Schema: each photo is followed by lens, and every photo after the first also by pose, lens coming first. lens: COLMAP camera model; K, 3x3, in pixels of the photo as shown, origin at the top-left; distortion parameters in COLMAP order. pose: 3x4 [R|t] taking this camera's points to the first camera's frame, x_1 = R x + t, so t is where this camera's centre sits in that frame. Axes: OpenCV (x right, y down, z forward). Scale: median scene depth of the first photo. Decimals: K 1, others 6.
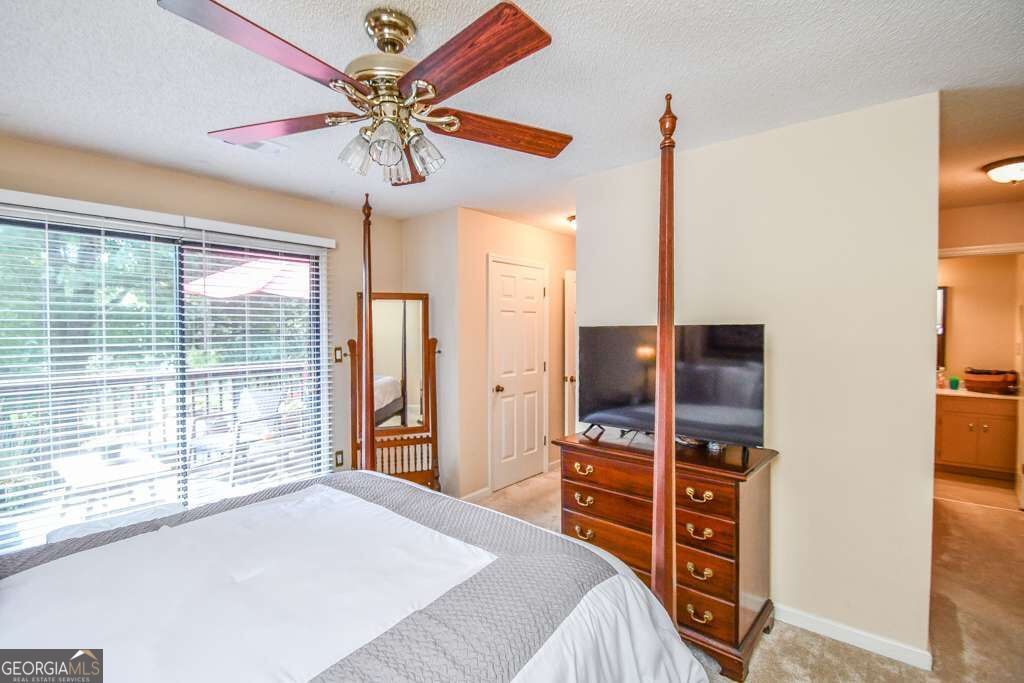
lens RADIAL K [[462.2, 0, 501.2], [0, 462.2, 337.3], [0, 0, 1]] dist [0.001368, -0.011087]
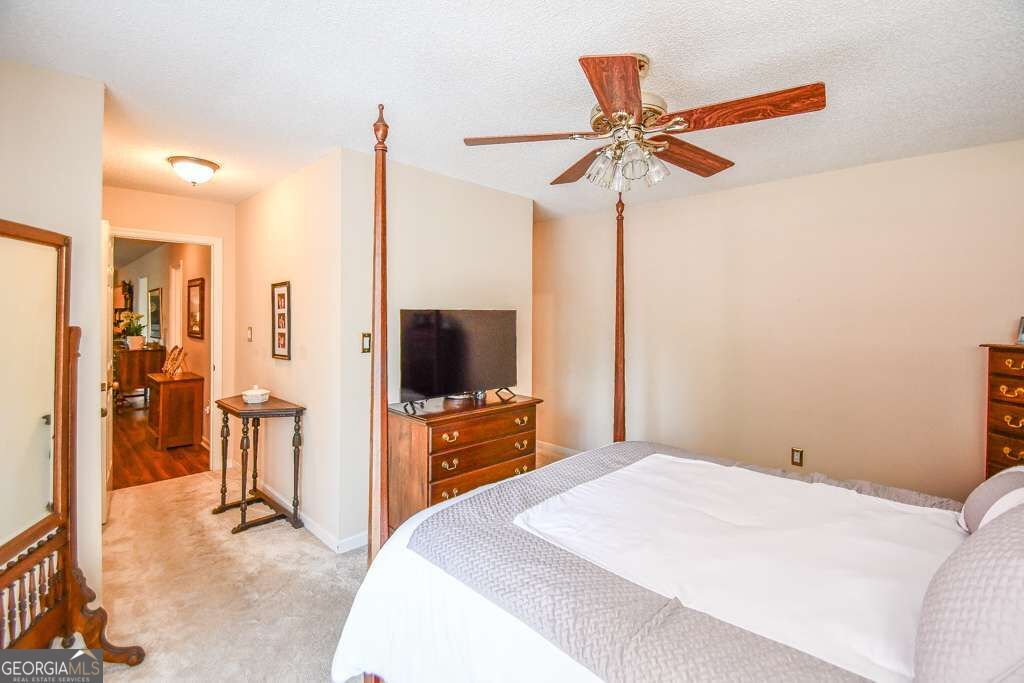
lens RADIAL K [[465.7, 0, 511.1], [0, 465.7, 322.7], [0, 0, 1]] dist [0.002757, -0.013104]
pose [[0.080877, -0.009330, 0.996680, -0.944838], [0.011452, 0.999899, 0.008431, -0.002275], [-0.996658, 0.010732, 0.080976, 0.761517]]
